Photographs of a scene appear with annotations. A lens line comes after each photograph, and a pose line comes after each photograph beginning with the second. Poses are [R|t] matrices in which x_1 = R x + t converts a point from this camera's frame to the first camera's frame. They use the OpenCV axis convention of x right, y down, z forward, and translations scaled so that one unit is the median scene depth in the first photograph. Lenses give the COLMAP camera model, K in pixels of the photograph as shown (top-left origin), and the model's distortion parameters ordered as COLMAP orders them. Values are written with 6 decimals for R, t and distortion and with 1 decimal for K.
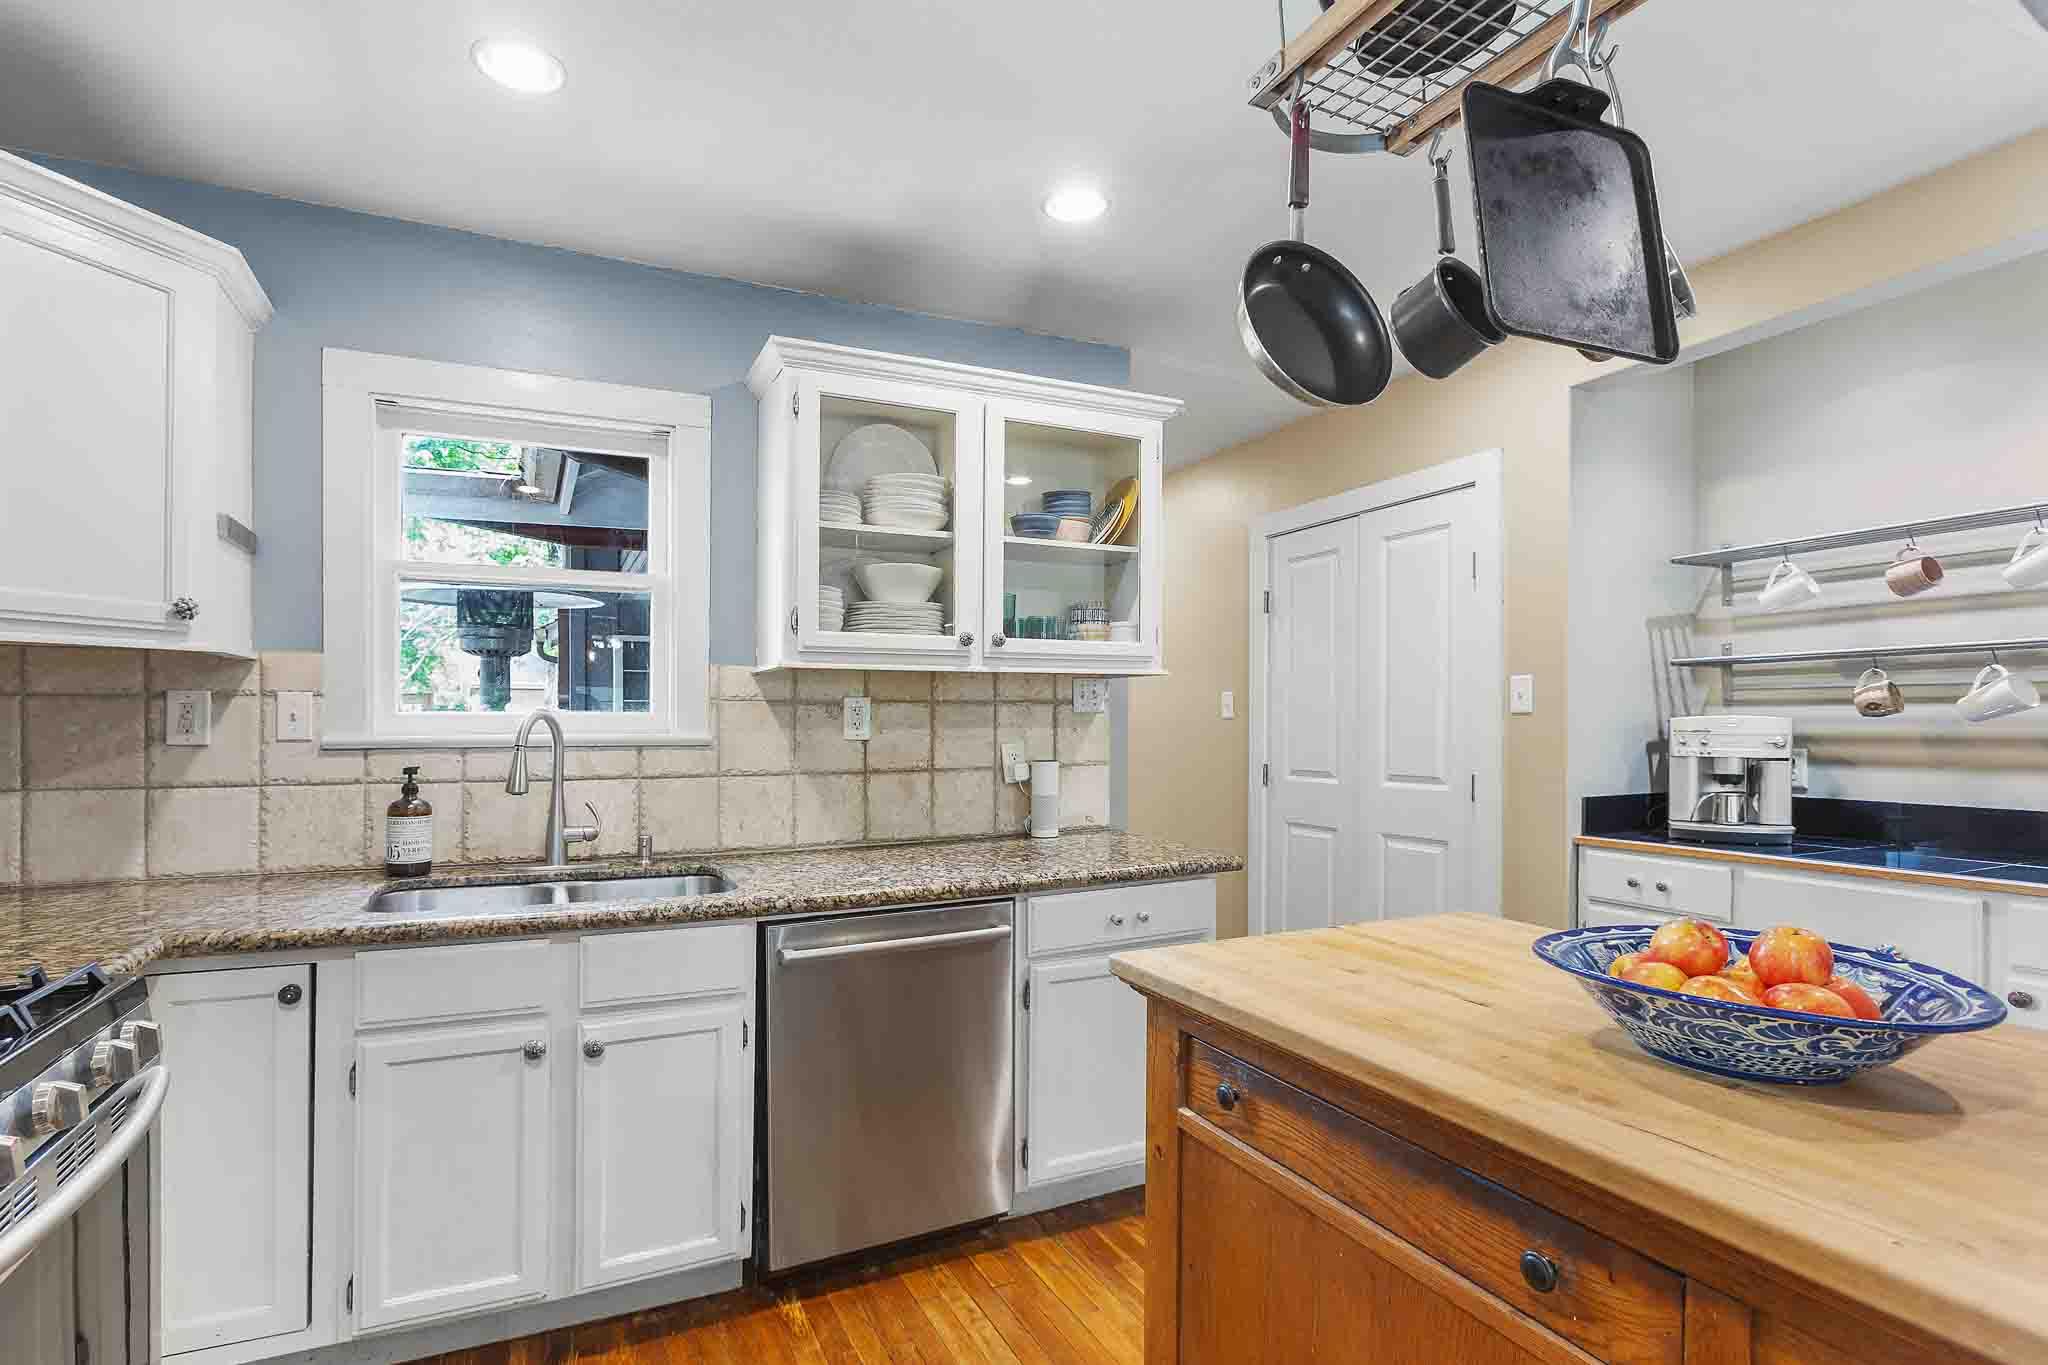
lens RADIAL K [[970.9, 0, 984.7], [0, 970.9, 705.4], [0, 0, 1]] dist [-0.025763, 0.018727]
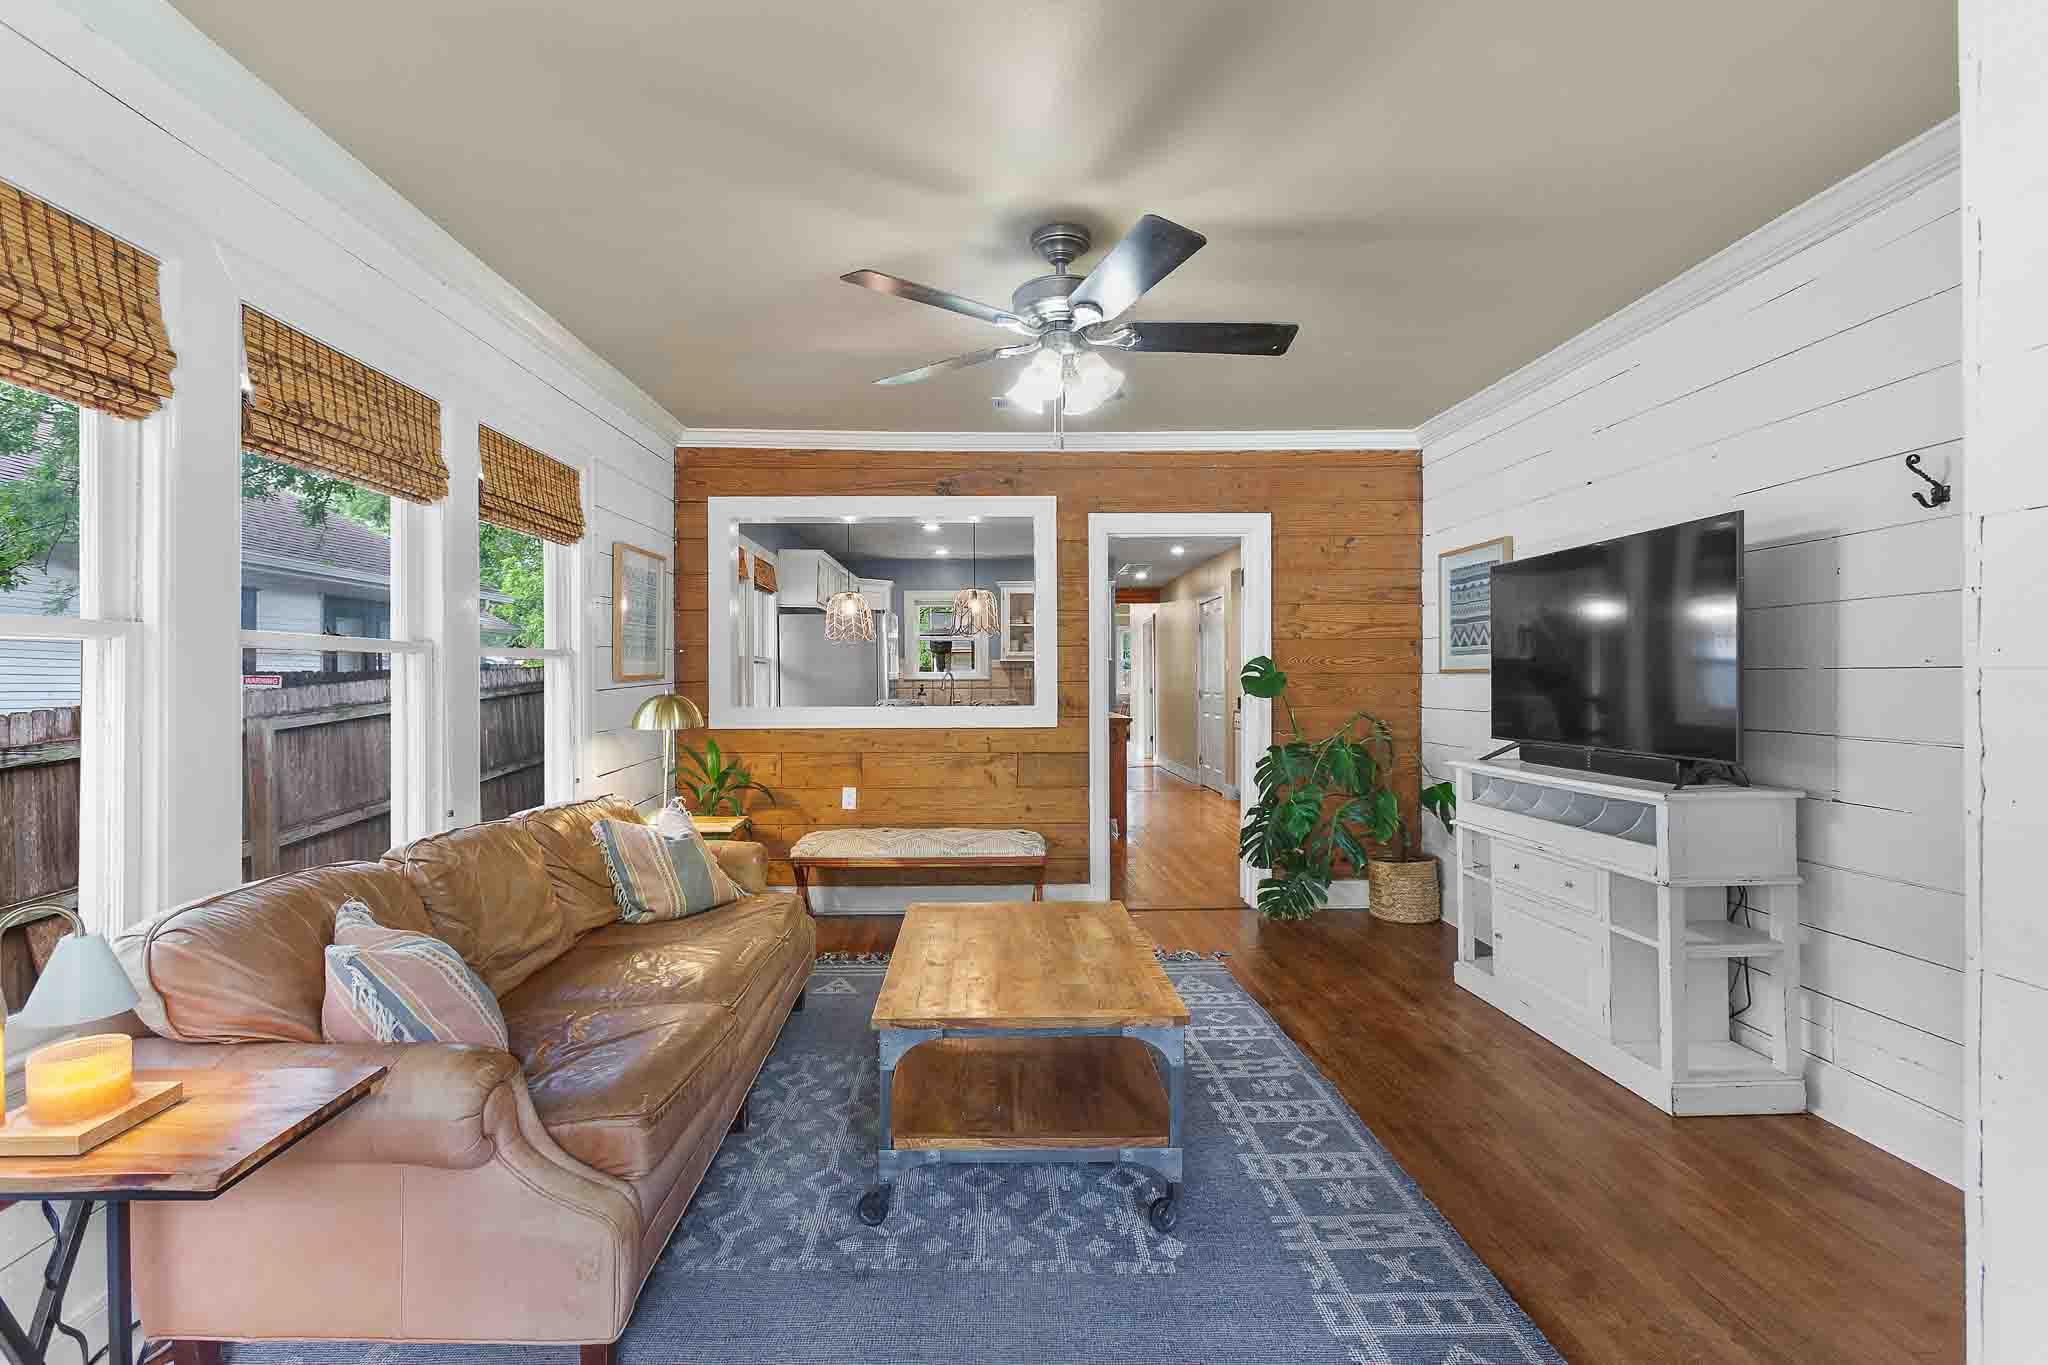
lens RADIAL K [[948.7, 0, 1024.0], [0, 948.7, 682.5], [0, 0, 1]] dist [-0.001238, -0.000029]
pose [[0.924612, -0.004333, -0.380885, 1.488698], [0.013824, 0.999658, 0.022186, -0.038459], [0.380659, -0.025779, 0.924356, -2.847779]]
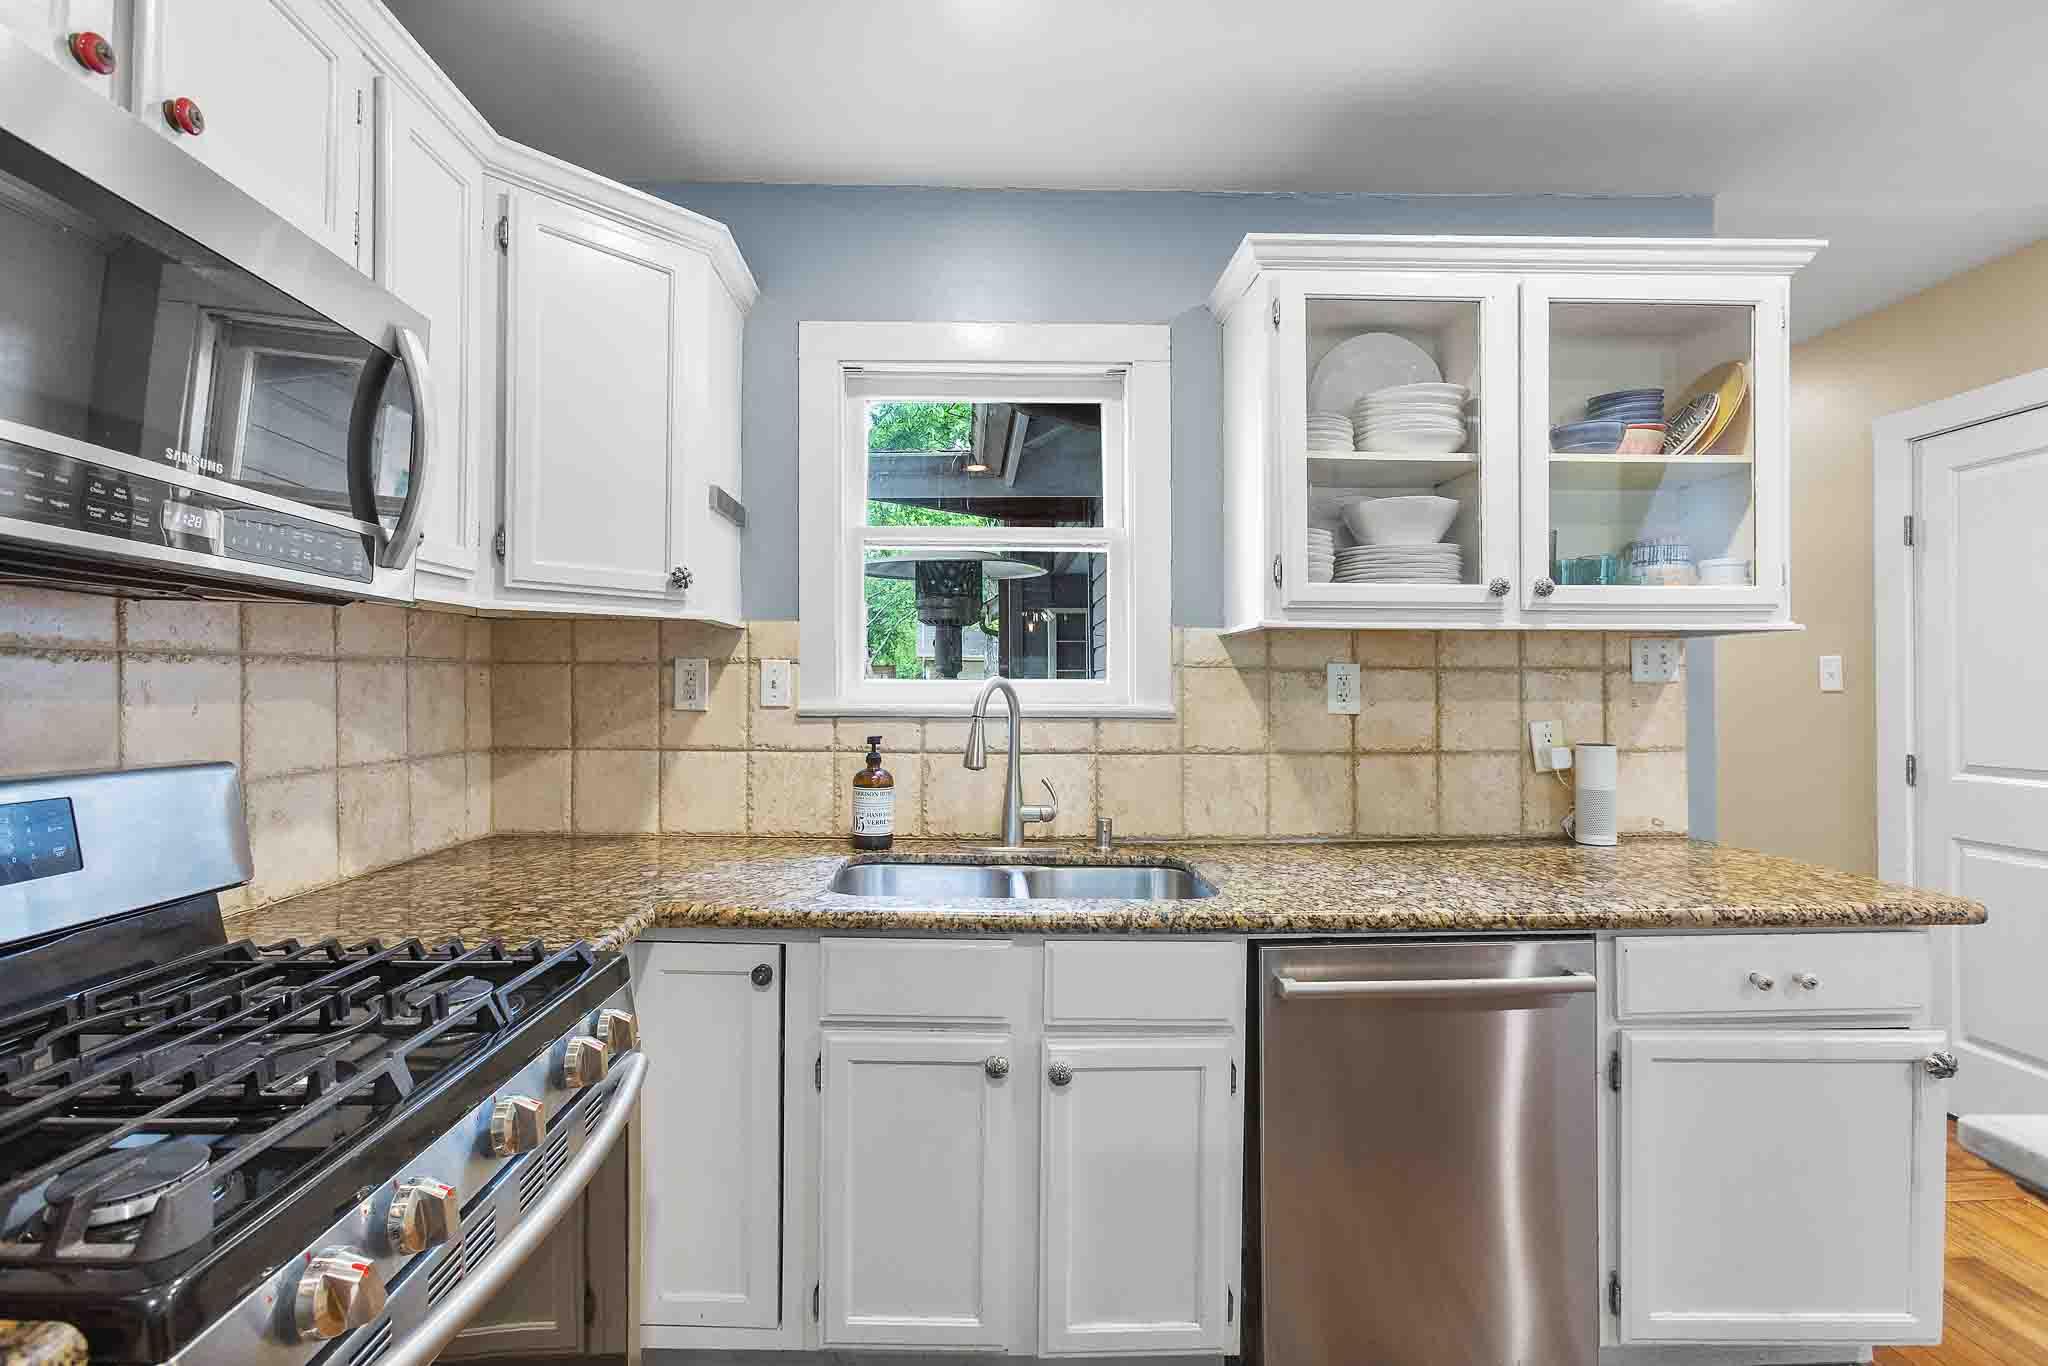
lens RADIAL K [[931.1, 0, 1022.0], [0, 931.1, 681.7], [0, 0, 1]] dist [-0.003686, 0.000156]
pose [[0.926754, 0.002732, -0.375658, -0.099069], [-0.000321, 0.999979, 0.006481, 0.002846], [0.375668, -0.005886, 0.926736, 0.175692]]
